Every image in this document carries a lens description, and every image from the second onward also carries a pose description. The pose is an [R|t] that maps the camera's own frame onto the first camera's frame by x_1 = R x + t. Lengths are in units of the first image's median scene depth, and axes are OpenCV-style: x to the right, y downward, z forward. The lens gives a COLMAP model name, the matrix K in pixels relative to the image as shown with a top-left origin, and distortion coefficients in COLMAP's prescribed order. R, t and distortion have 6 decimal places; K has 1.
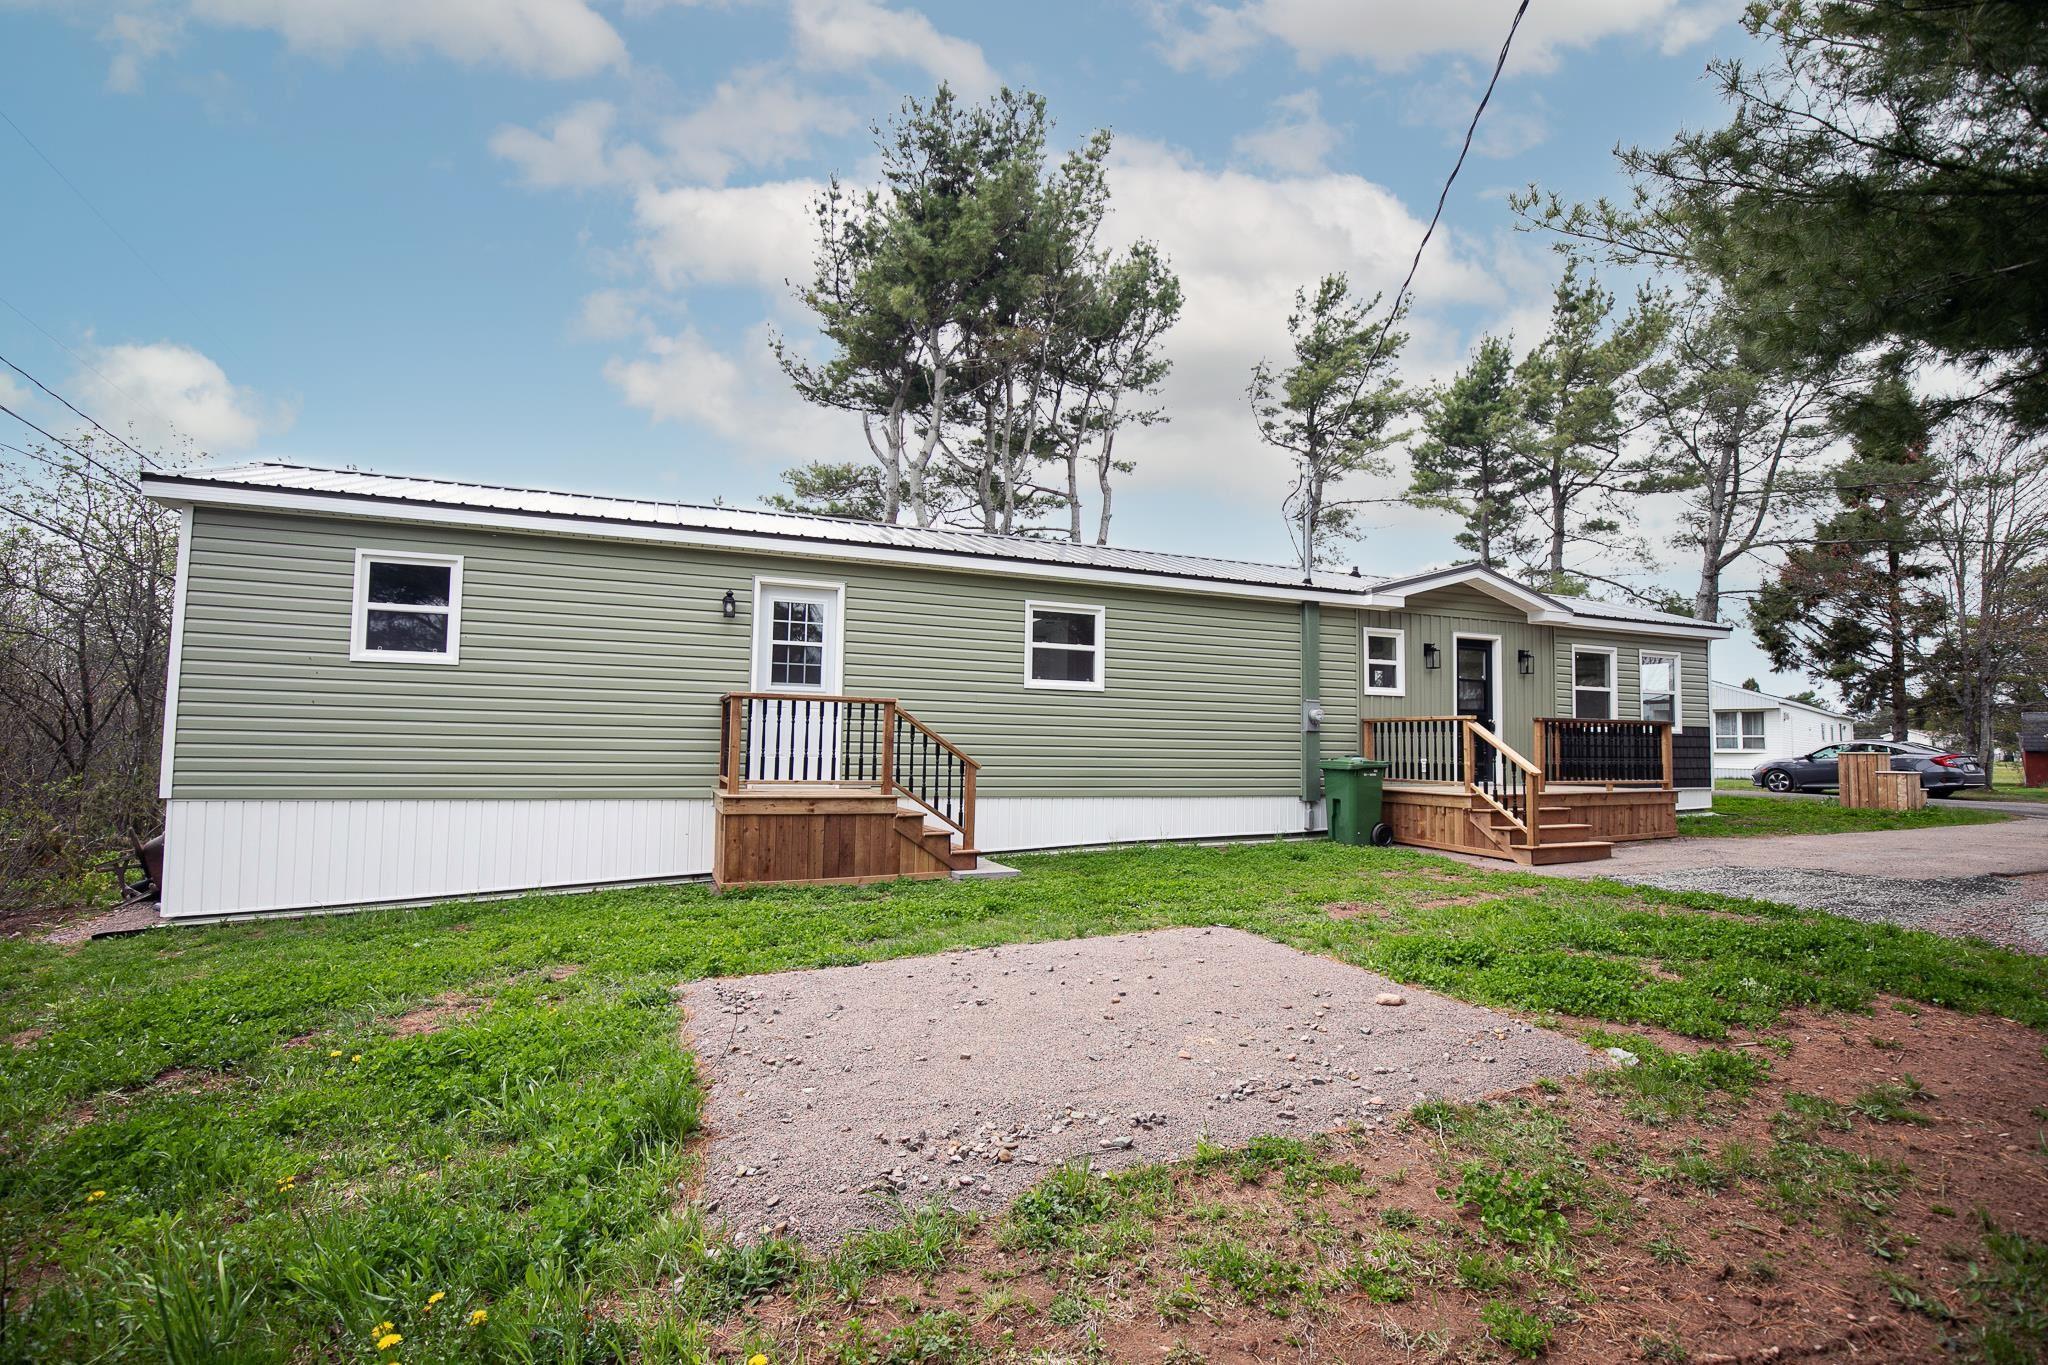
lens RADIAL K [[938.8, 0, 1024.0], [0, 938.8, 682.5], [0, 0, 1]] dist [-0.026686, -0.000650]
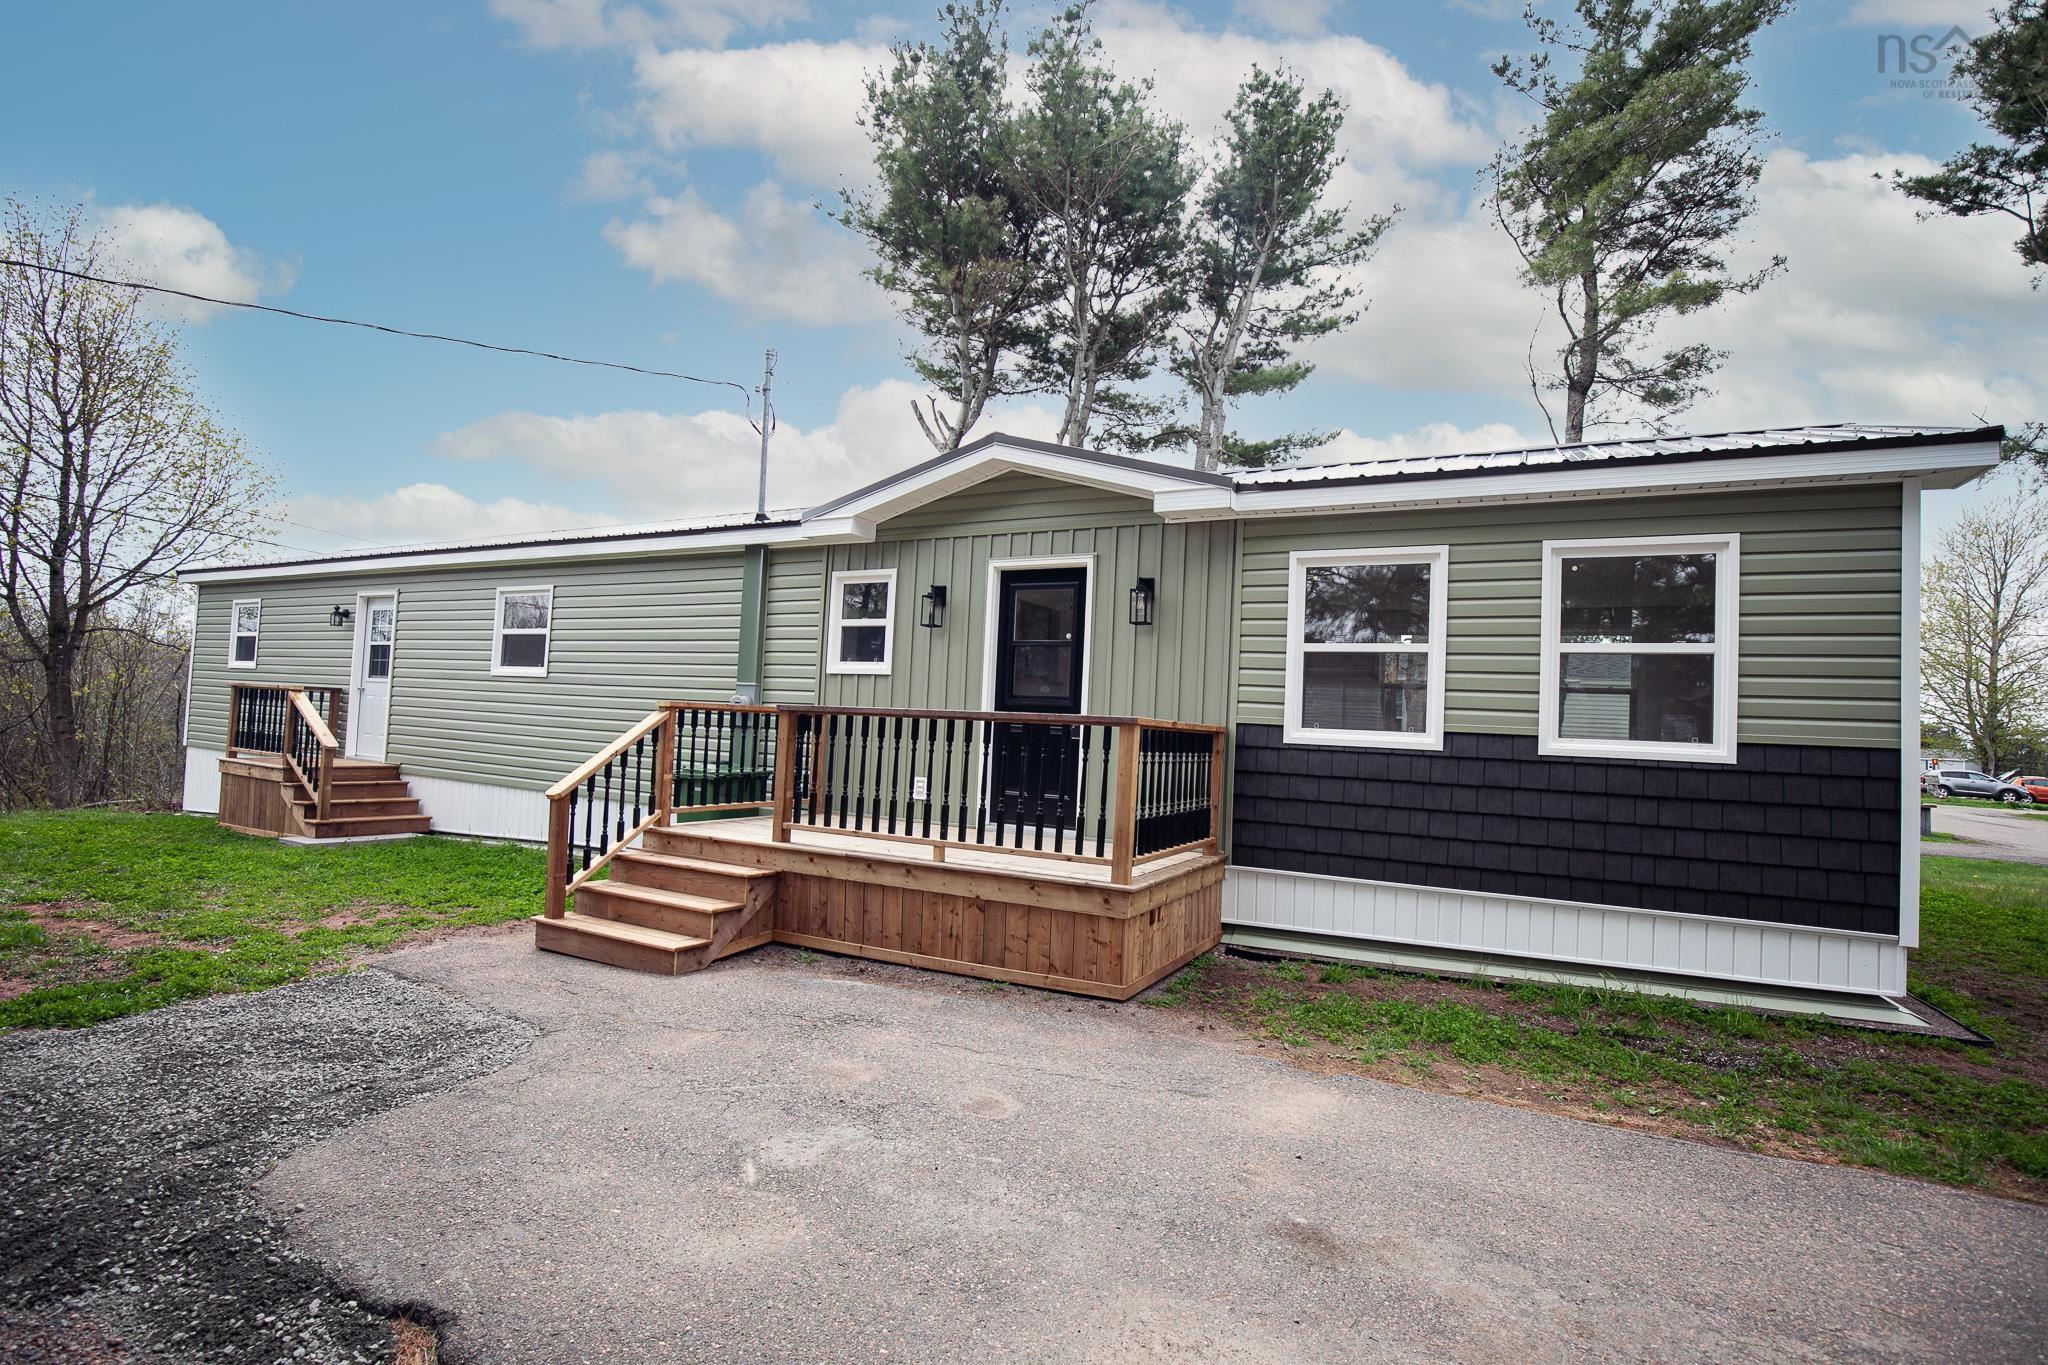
lens RADIAL K [[938.8, 0, 1024.0], [0, 938.8, 682.5], [0, 0, 1]] dist [-0.026686, -0.000650]
pose [[0.642251, -0.022169, -0.766174, 0.962092], [0.012766, 0.999752, -0.018227, 0.033047], [0.766388, 0.001925, 0.642375, 0.681906]]
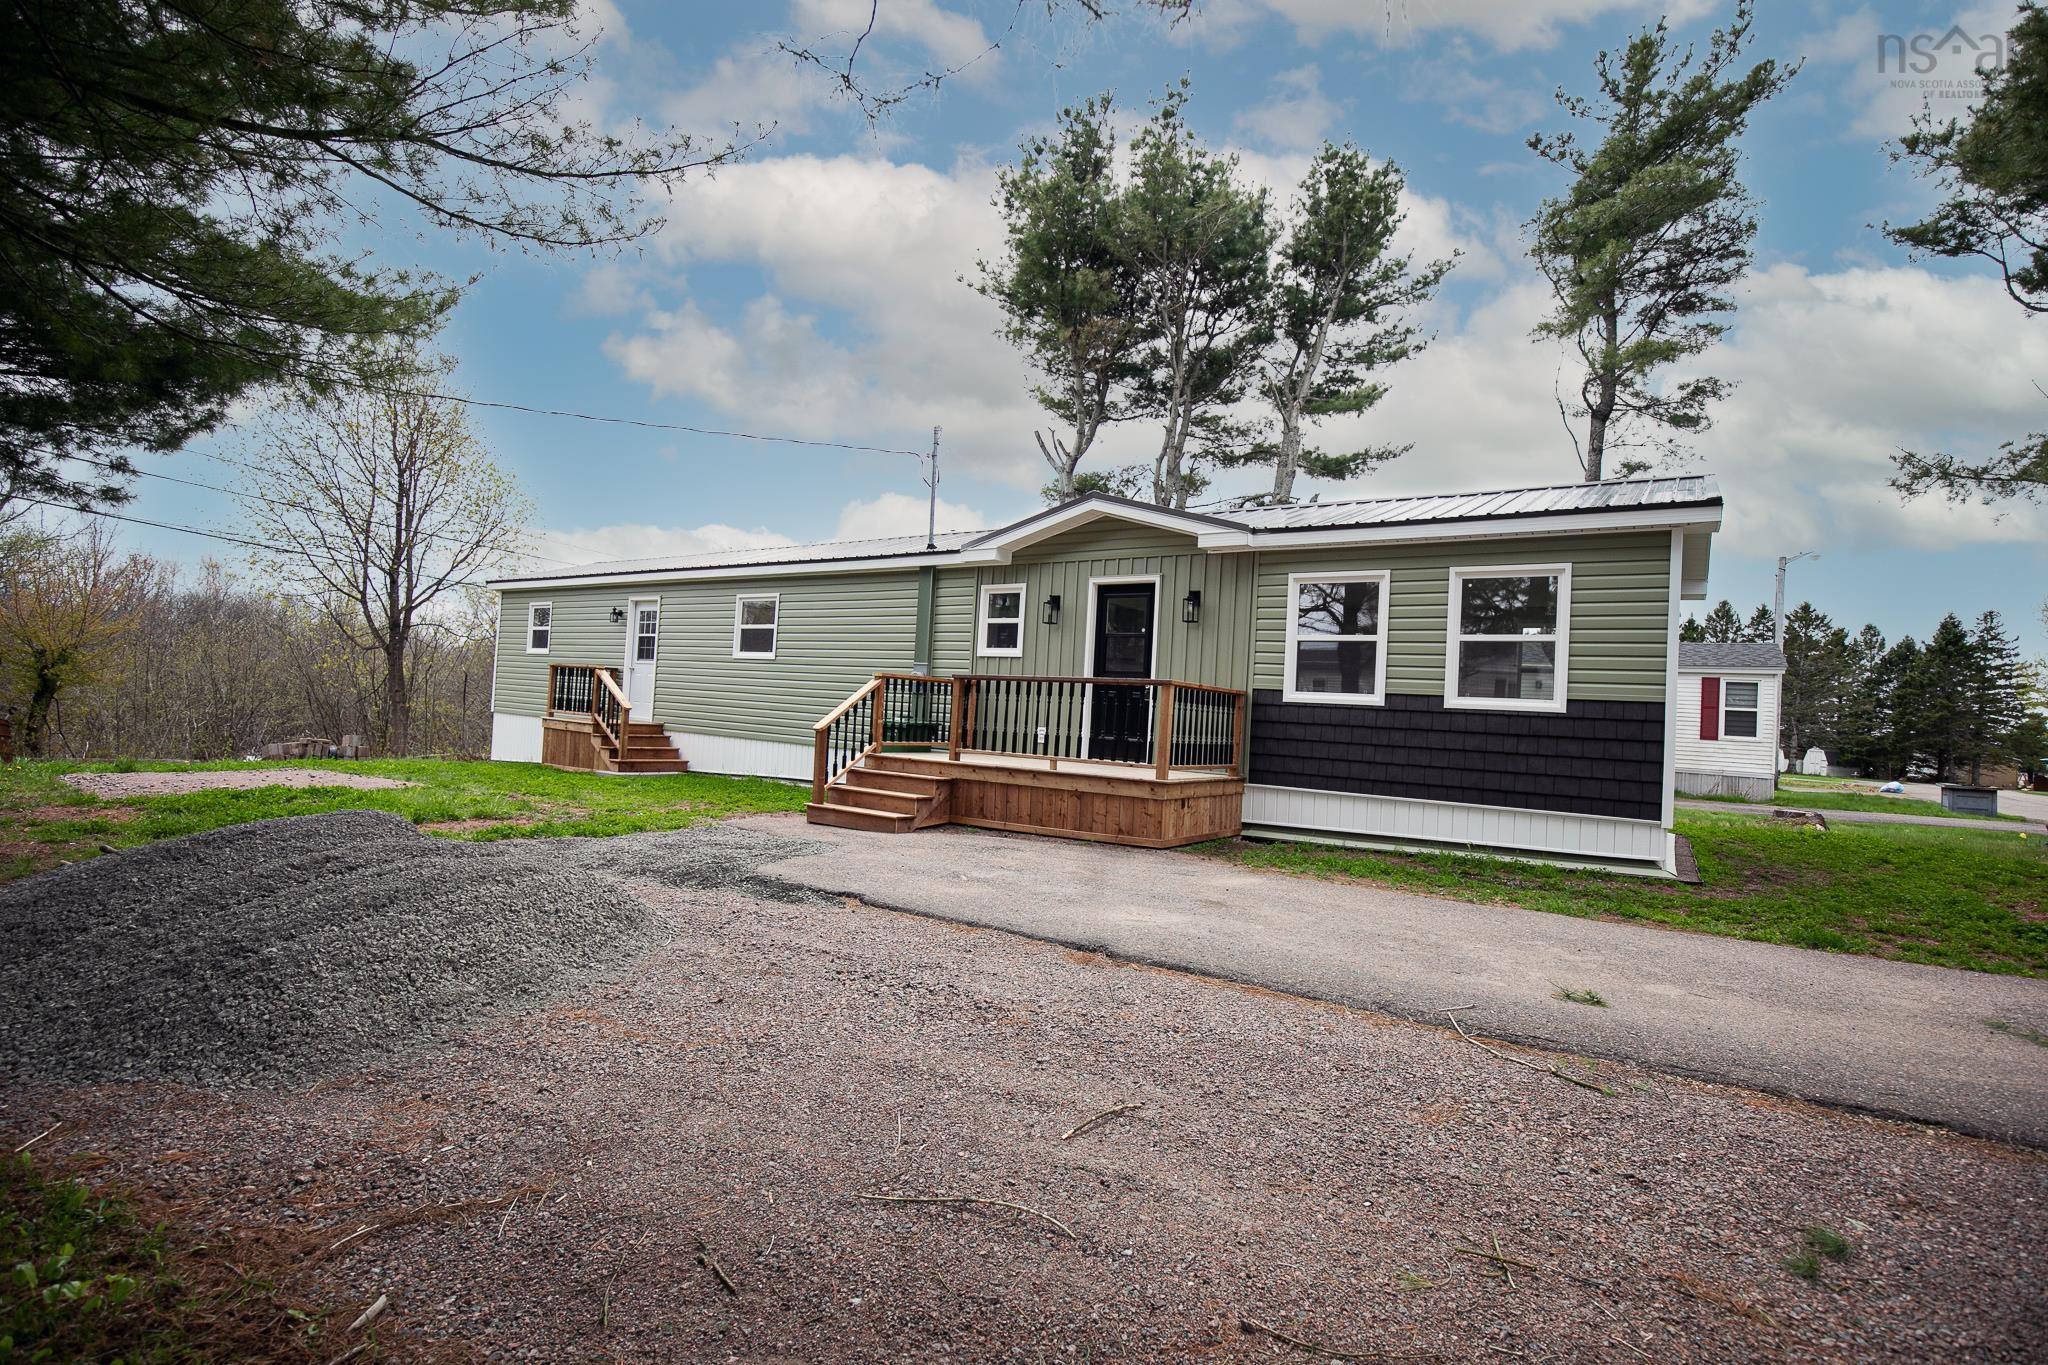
lens RADIAL K [[938.8, 0, 1024.0], [0, 938.8, 682.5], [0, 0, 1]] dist [-0.026686, -0.000650]
pose [[0.538726, -0.011063, -0.842408, 1.192753], [0.006804, 0.999938, -0.008781, 0.048318], [0.842453, -0.001001, 0.538768, 0.527405]]
